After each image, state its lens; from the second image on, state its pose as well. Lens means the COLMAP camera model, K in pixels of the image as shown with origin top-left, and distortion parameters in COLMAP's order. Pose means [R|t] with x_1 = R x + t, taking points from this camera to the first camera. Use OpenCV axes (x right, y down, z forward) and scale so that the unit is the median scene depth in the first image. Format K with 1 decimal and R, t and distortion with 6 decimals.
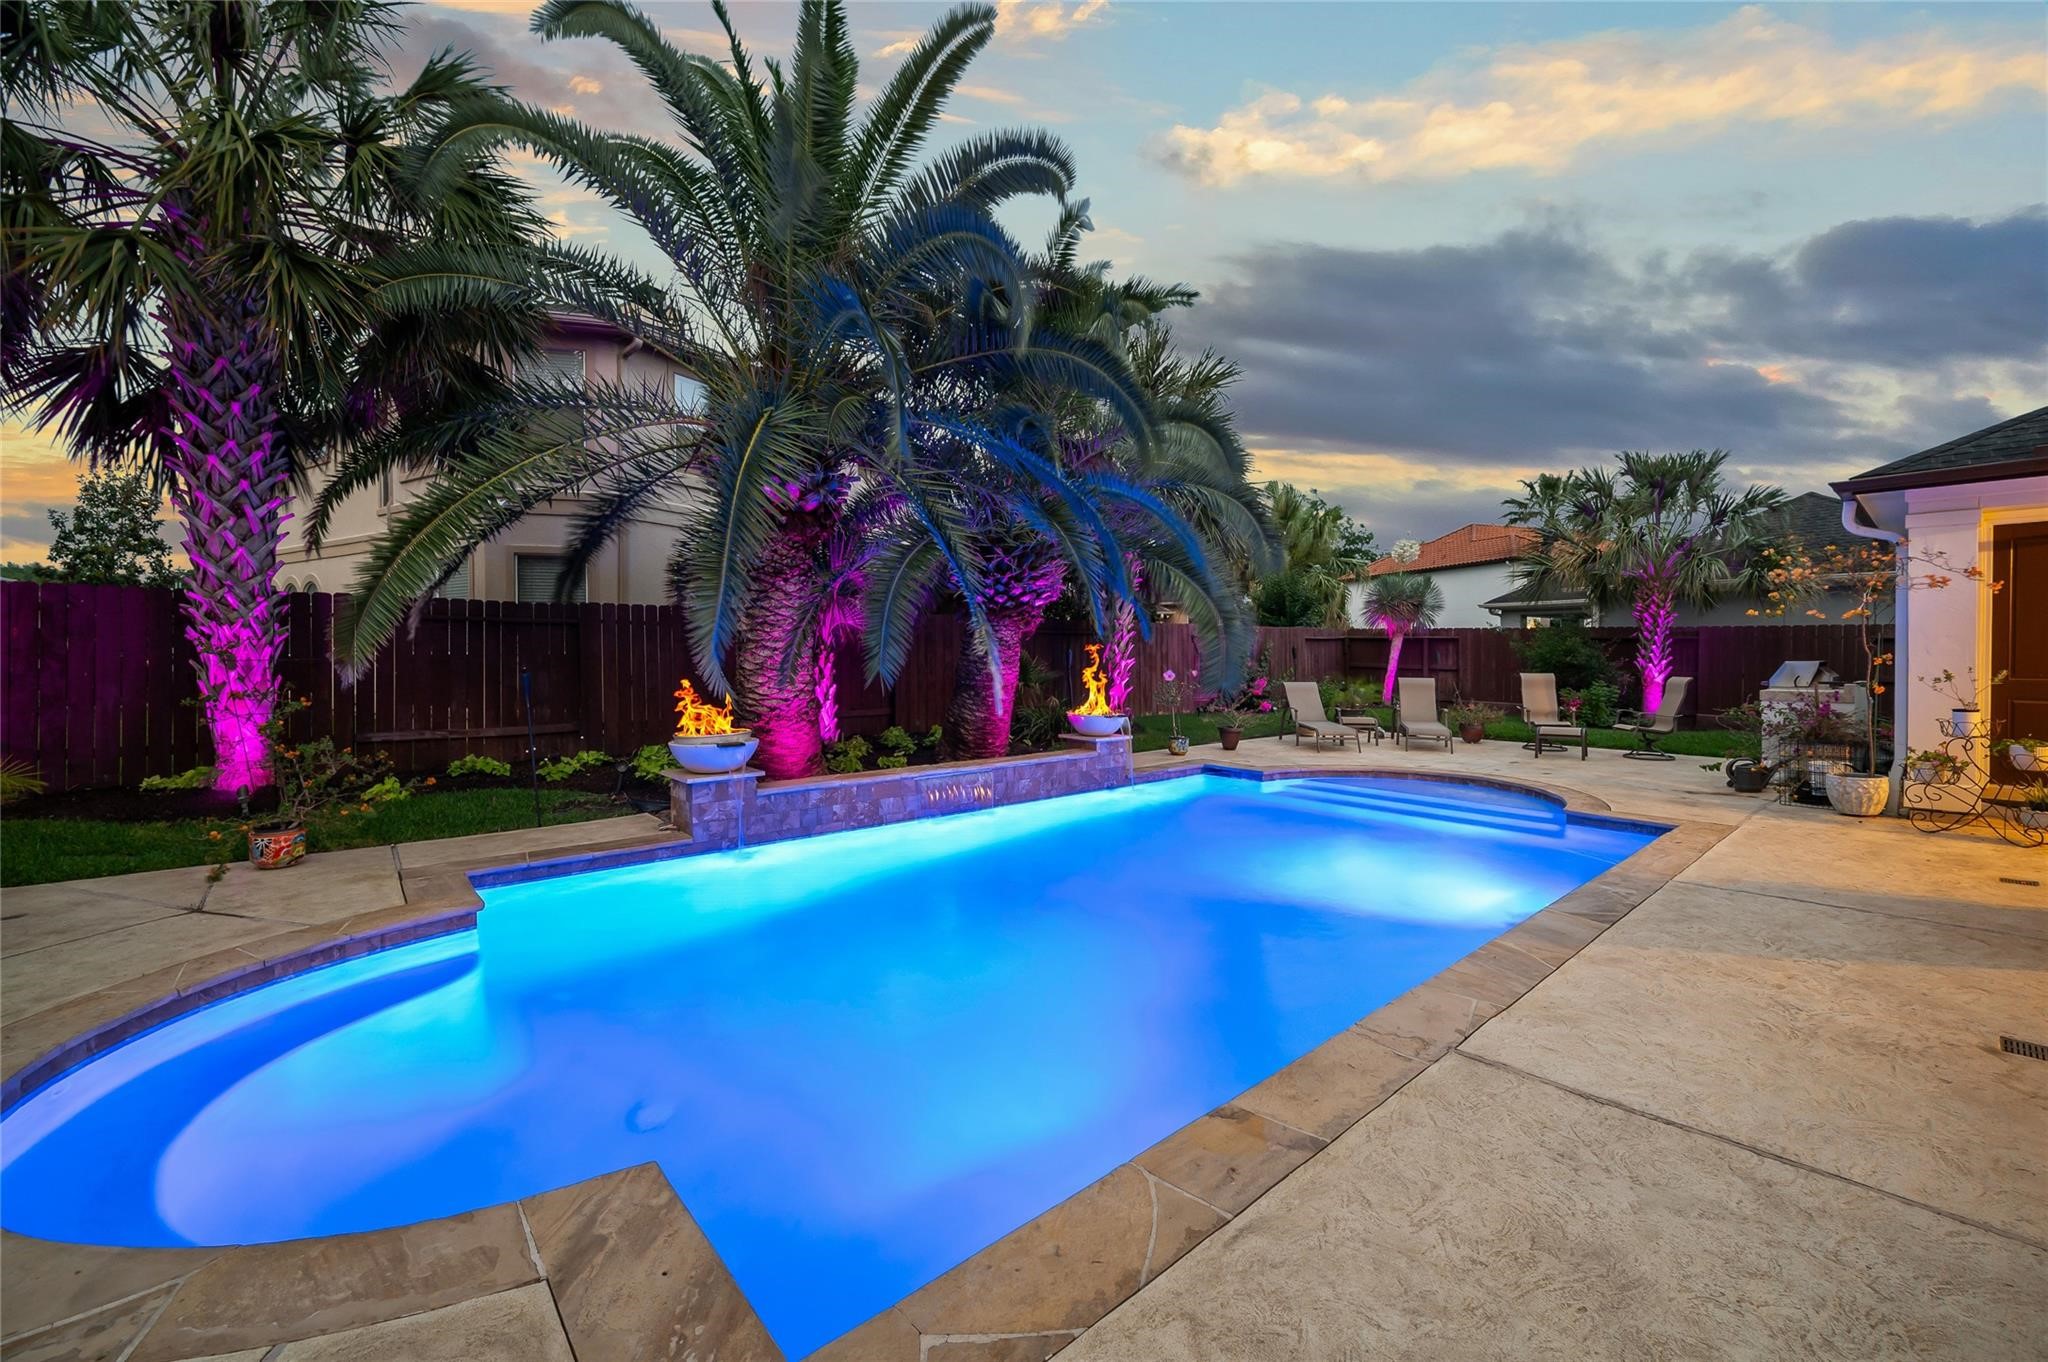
lens RADIAL K [[835.4, 0, 1023.4], [0, 835.4, 679.5], [0, 0, 1]] dist [0.001618, 0.000662]
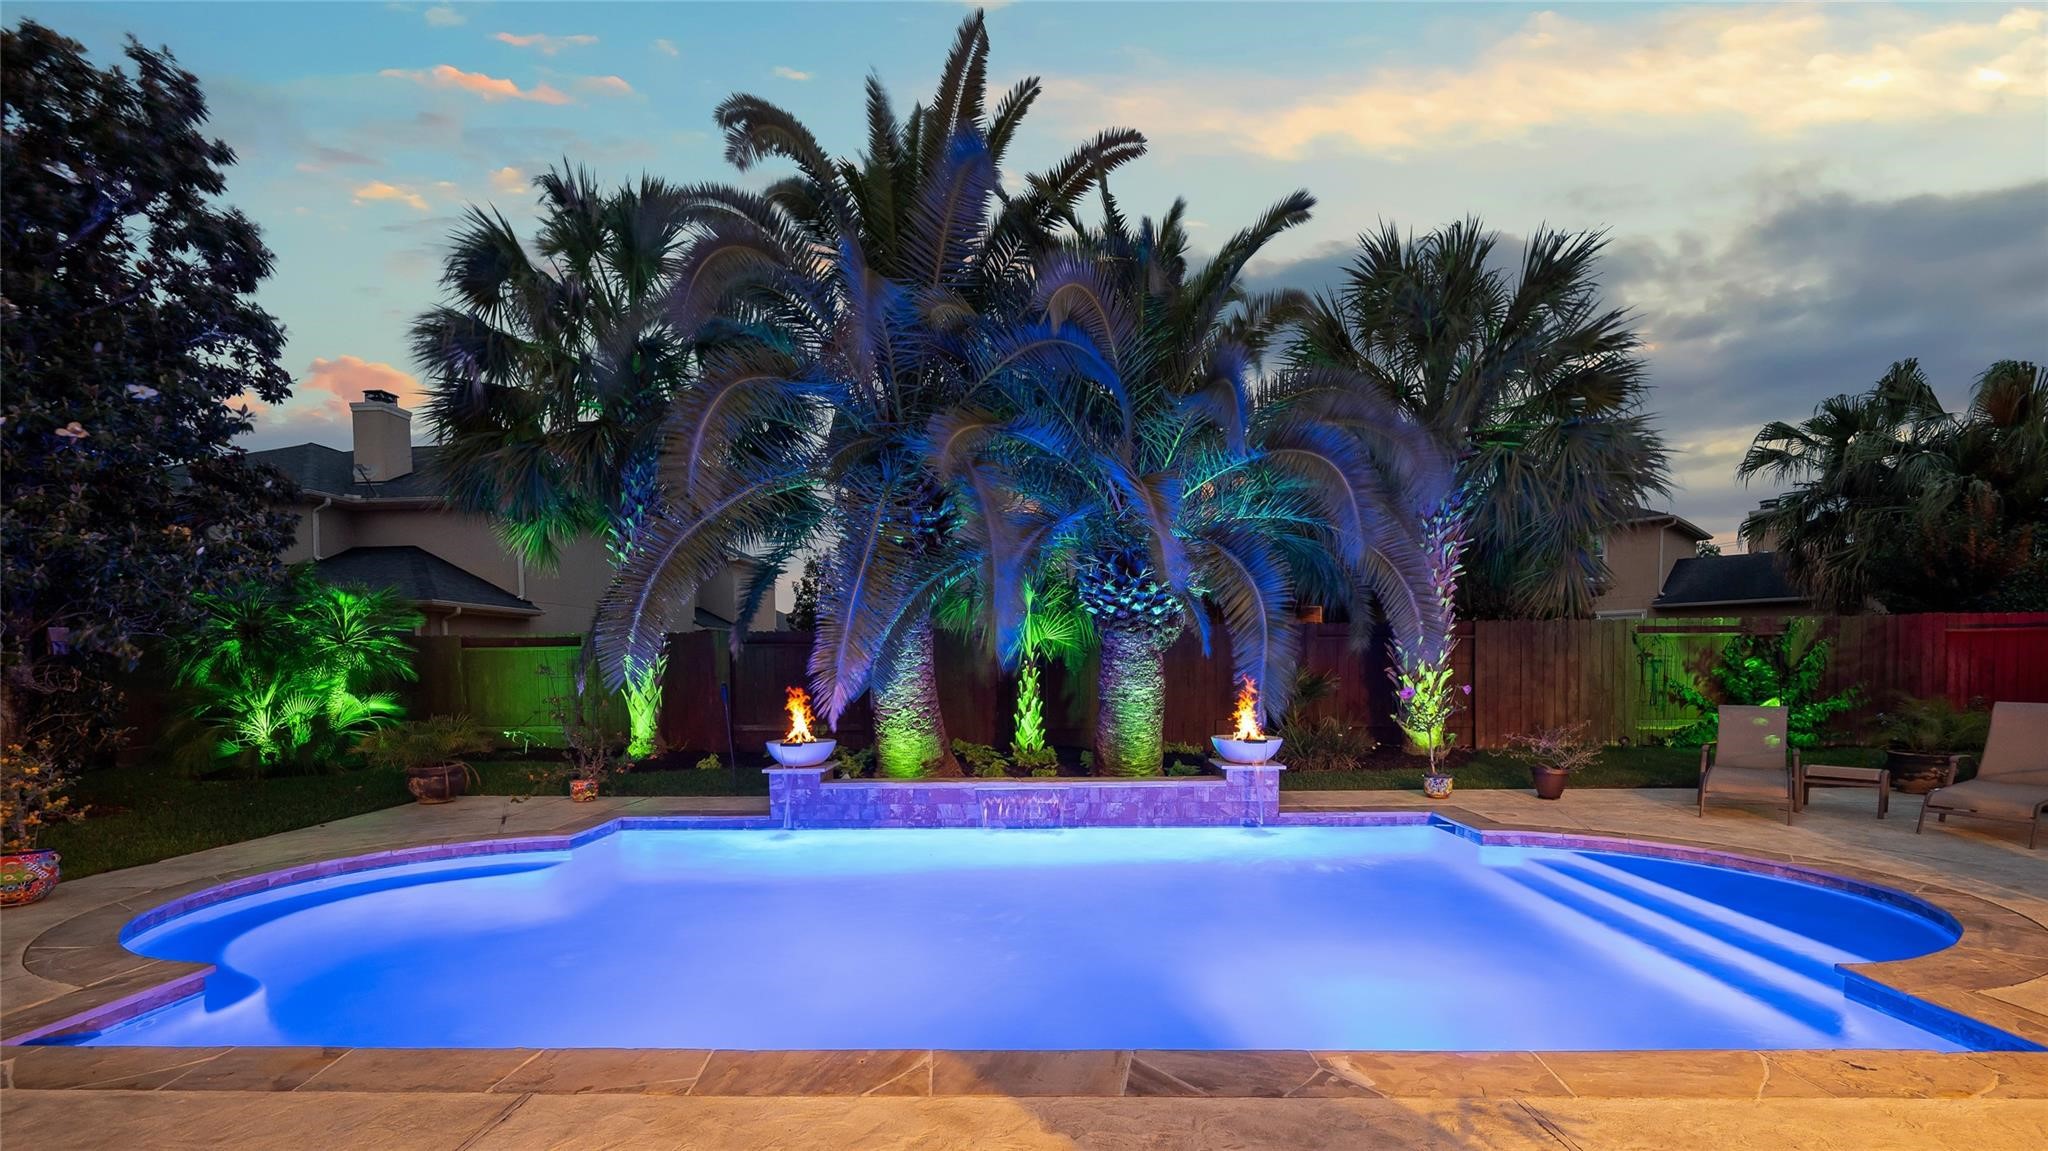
lens RADIAL K [[830.0, 0, 1002.2], [0, 830.0, 708.9], [0, 0, 1]] dist [-0.000545, -0.000415]
pose [[0.726493, 0.027723, -0.686615, 0.415997], [-0.010965, 0.999526, 0.028755, -0.008053], [0.687087, -0.013362, 0.726453, 0.184264]]
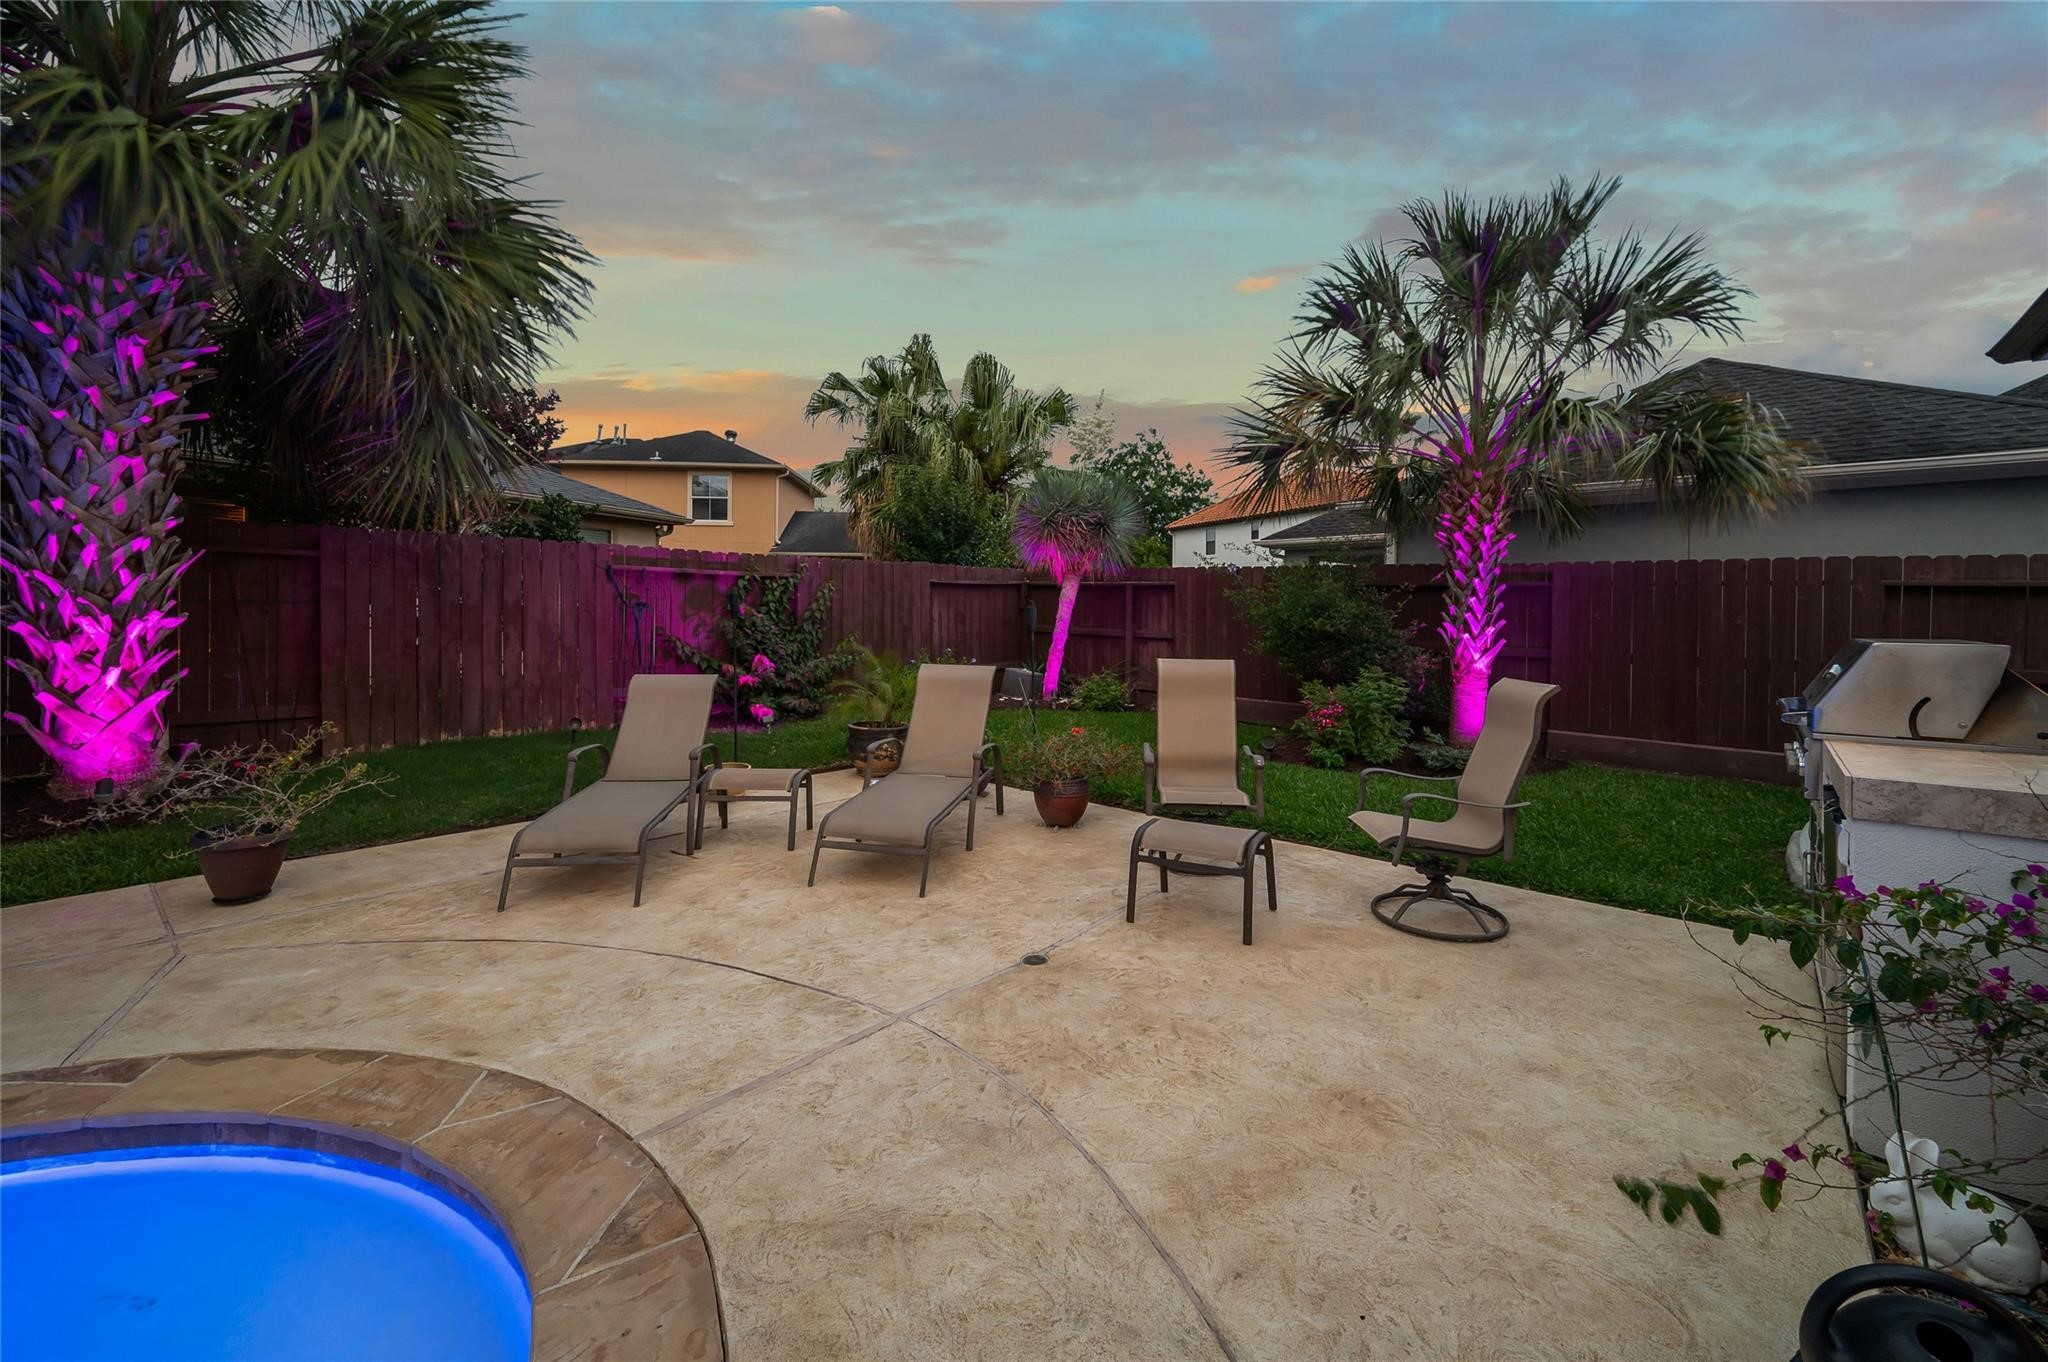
lens RADIAL K [[835.4, 0, 1040.5], [0, 835.4, 638.0], [0, 0, 1]] dist [0.001618, 0.000662]
pose [[0.989265, 0.004311, 0.146072, 0.531825], [-0.004503, 0.999989, 0.000981, -0.019843], [-0.146067, -0.001628, 0.989273, 0.679204]]
